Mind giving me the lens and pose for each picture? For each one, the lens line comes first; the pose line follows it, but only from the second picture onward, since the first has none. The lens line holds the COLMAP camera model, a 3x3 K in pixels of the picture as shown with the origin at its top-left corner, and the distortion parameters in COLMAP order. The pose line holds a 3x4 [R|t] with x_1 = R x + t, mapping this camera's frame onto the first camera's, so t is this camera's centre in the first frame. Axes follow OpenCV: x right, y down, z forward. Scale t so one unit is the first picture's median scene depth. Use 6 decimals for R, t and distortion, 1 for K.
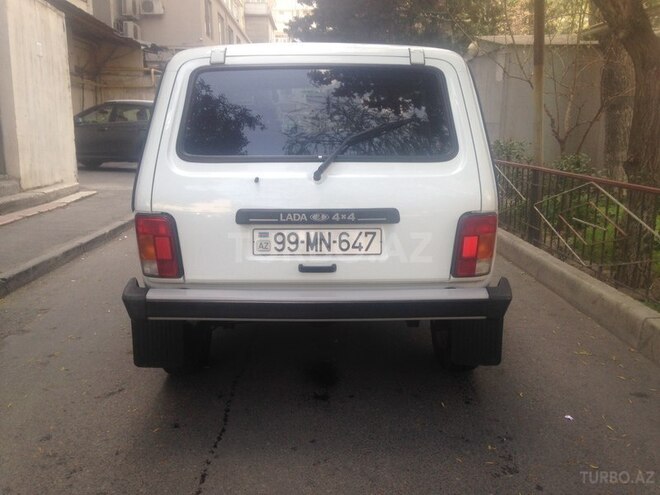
lens RADIAL K [[611.8, 0, 331.7], [0, 611.8, 245.9], [0, 0, 1]] dist [0.085822, 0.000000]
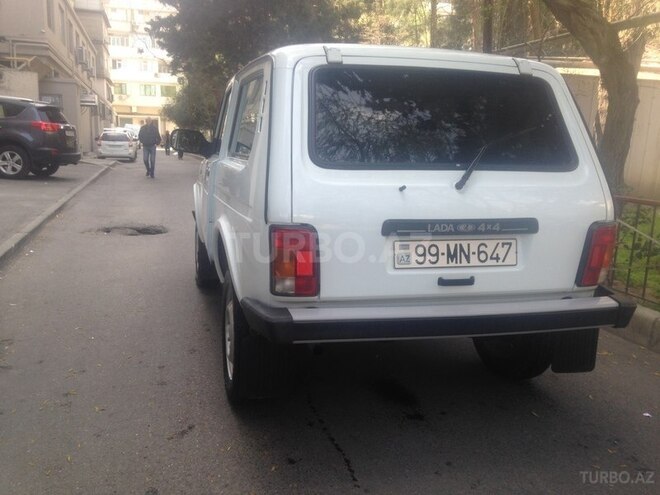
lens RADIAL K [[611.8, 0, 333.2], [0, 611.8, 246.1], [0, 0, 1]] dist [0.085822, 0.000000]
pose [[0.963078, -0.013456, 0.268885, -0.467155], [0.017784, 0.999748, -0.013669, -0.008337], [-0.268633, 0.017947, 0.963075, 0.127176]]
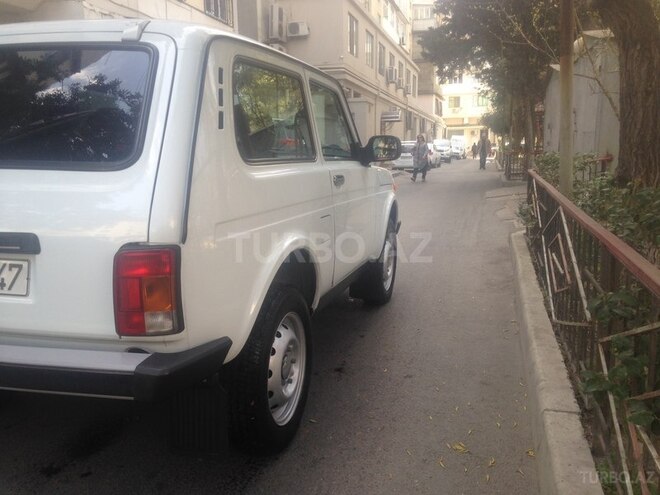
lens RADIAL K [[611.8, 0, 330.6], [0, 611.8, 252.5], [0, 0, 1]] dist [0.085822, 0.000000]
pose [[0.957728, 0.044600, -0.284195, 0.634118], [-0.049594, 0.998715, -0.010396, -0.047947], [0.283367, 0.024051, 0.958710, 0.389101]]
